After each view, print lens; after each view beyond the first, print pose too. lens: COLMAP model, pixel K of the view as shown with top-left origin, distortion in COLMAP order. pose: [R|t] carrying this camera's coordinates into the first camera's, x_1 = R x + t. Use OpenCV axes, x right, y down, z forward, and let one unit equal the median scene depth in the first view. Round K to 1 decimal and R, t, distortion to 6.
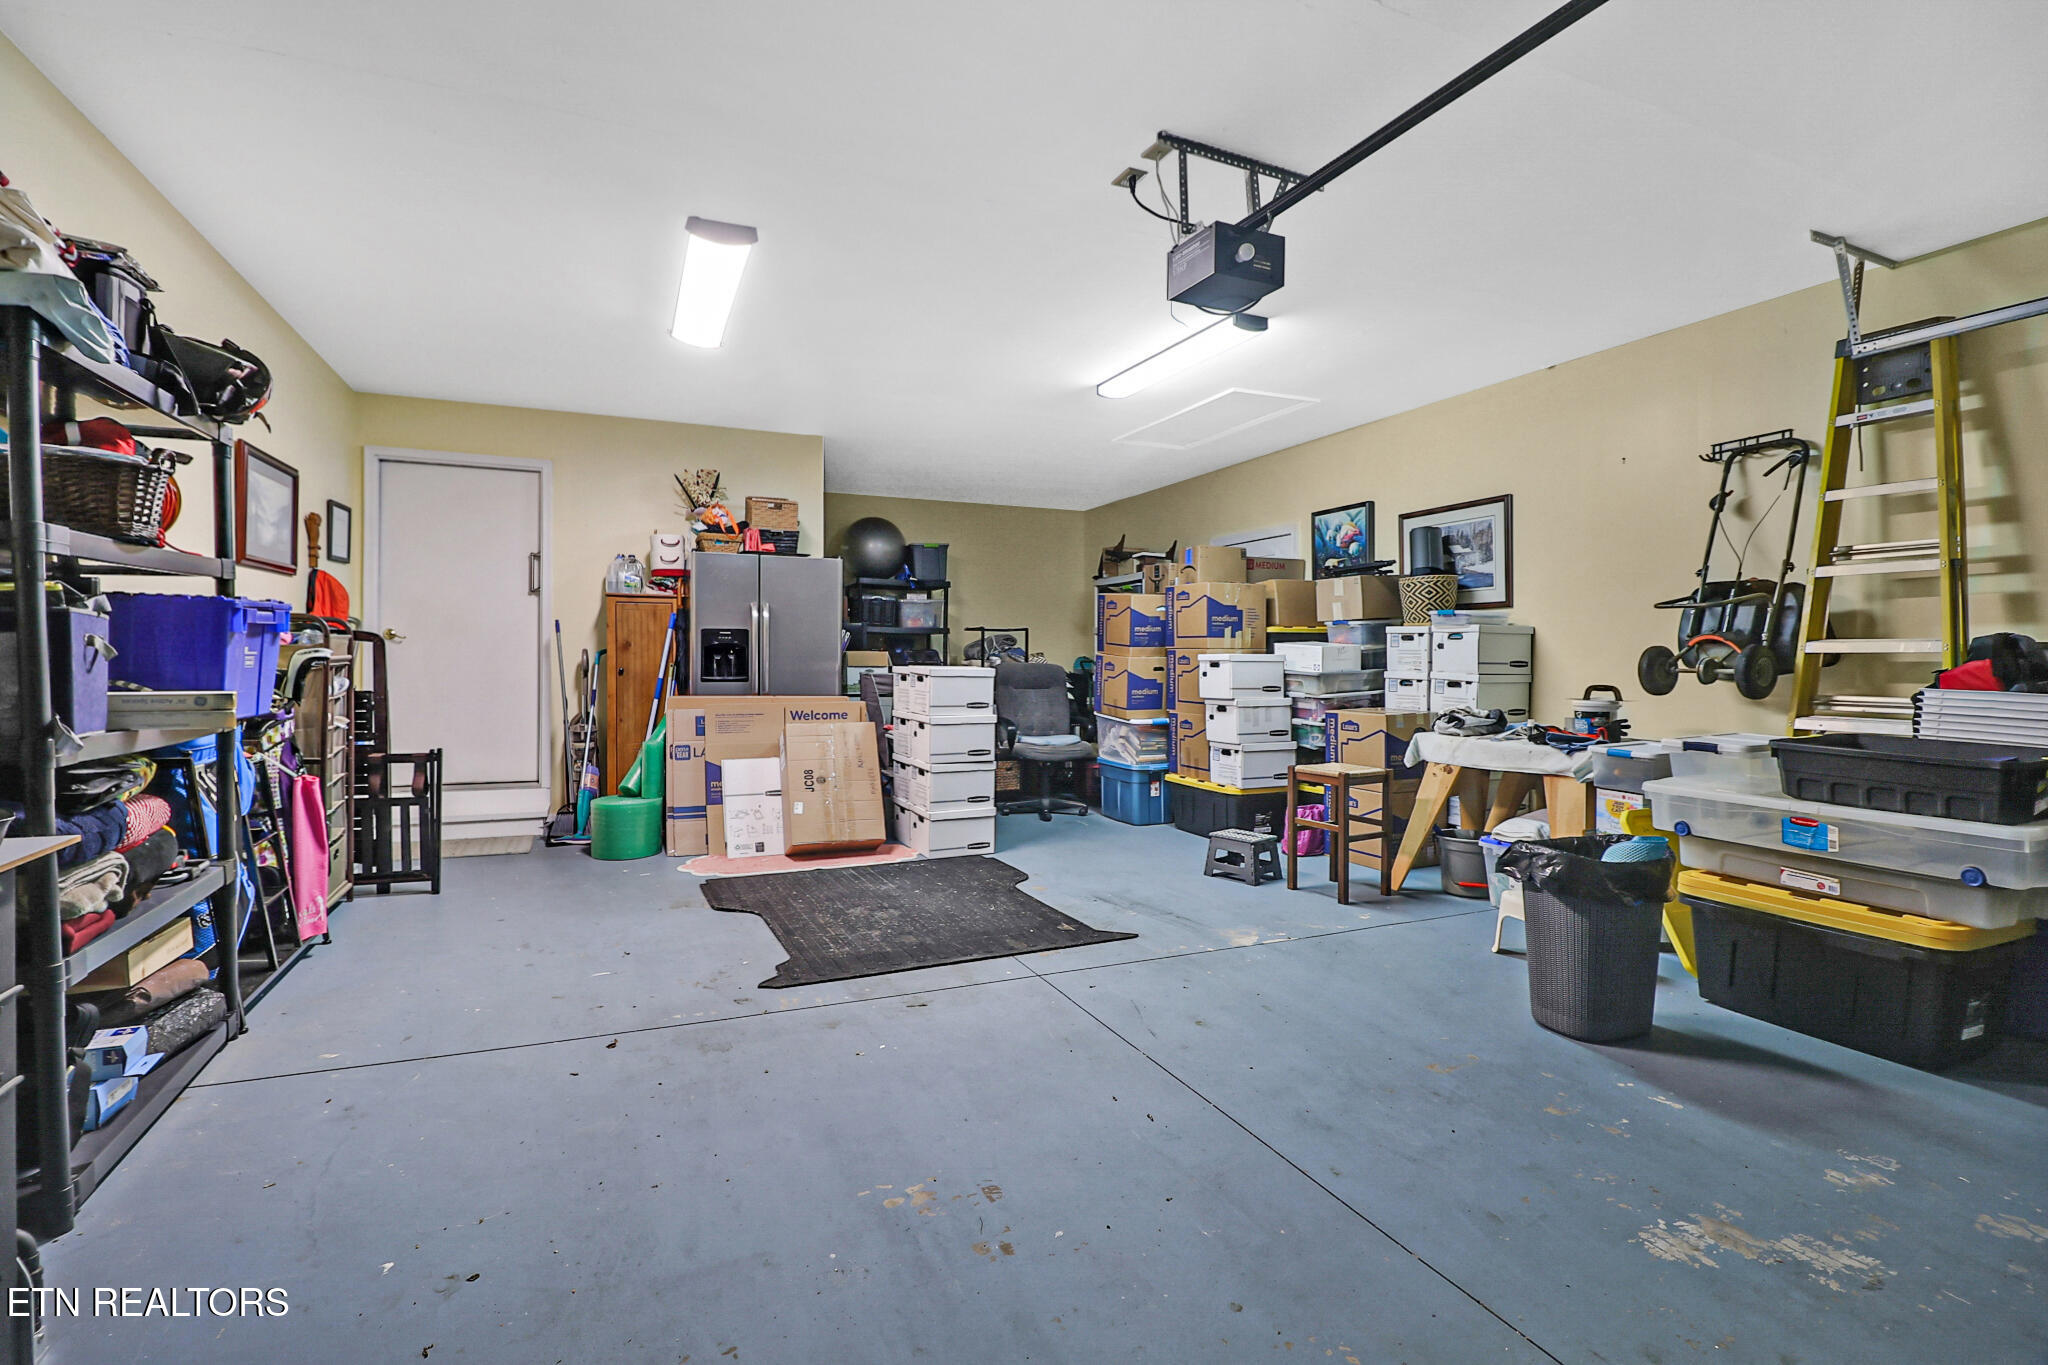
lens RADIAL K [[947.9, 0, 1018.2], [0, 947.9, 670.0], [0, 0, 1]] dist [-0.003448, -0.000073]
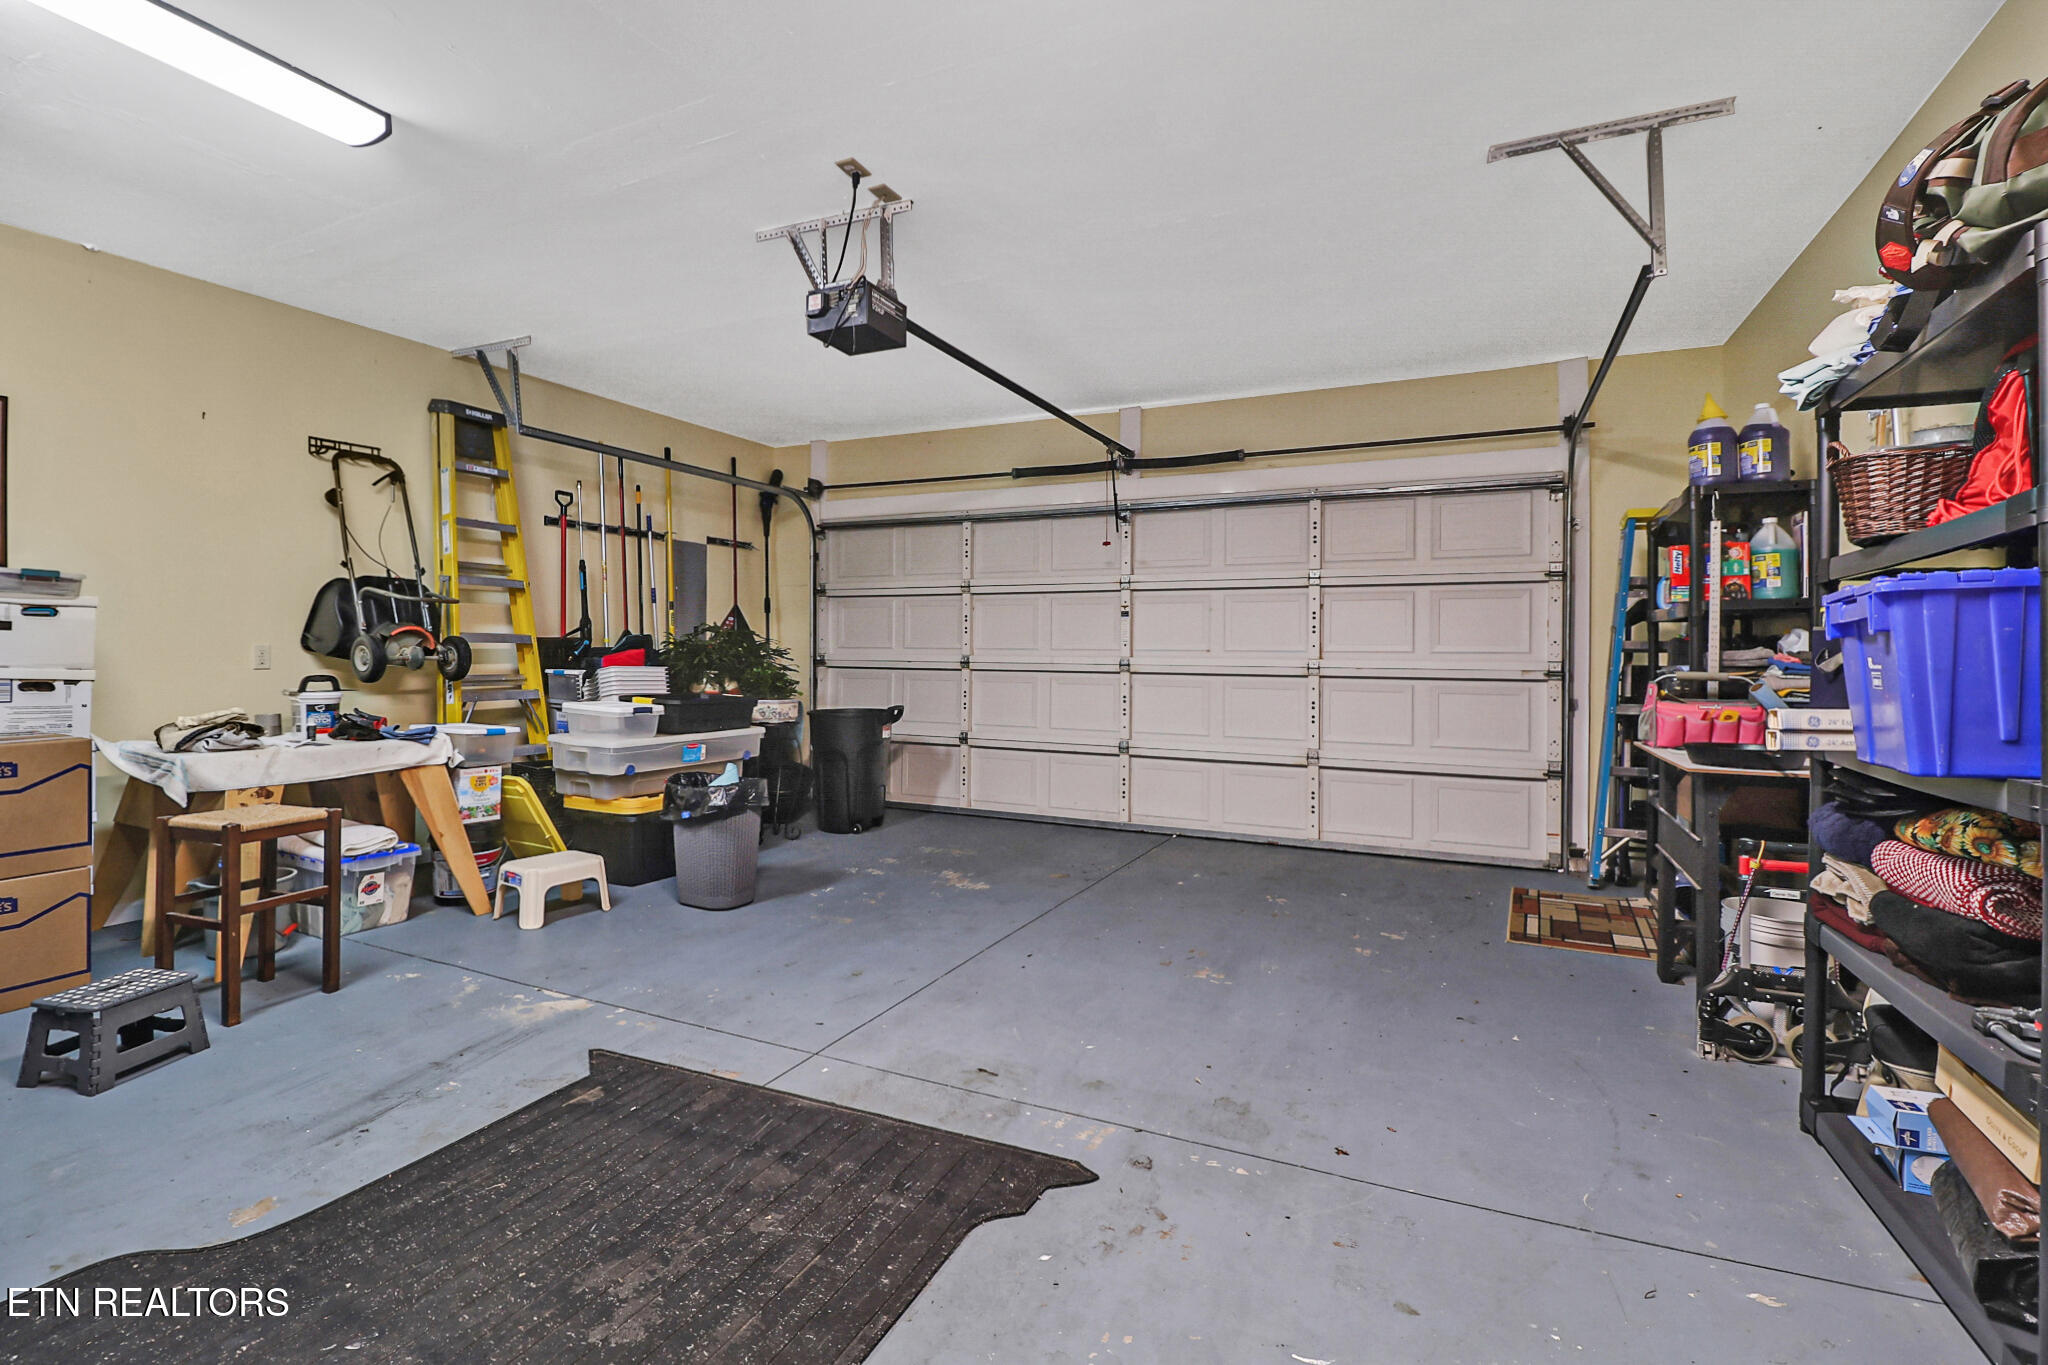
lens RADIAL K [[947.9, 0, 1015.0], [0, 947.9, 668.9], [0, 0, 1]] dist [-0.003448, -0.000073]
pose [[-0.657856, -0.021095, 0.752849, -0.606919], [0.001748, 0.999562, 0.029535, -0.018736], [-0.753142, 0.020746, -0.657531, 1.247553]]
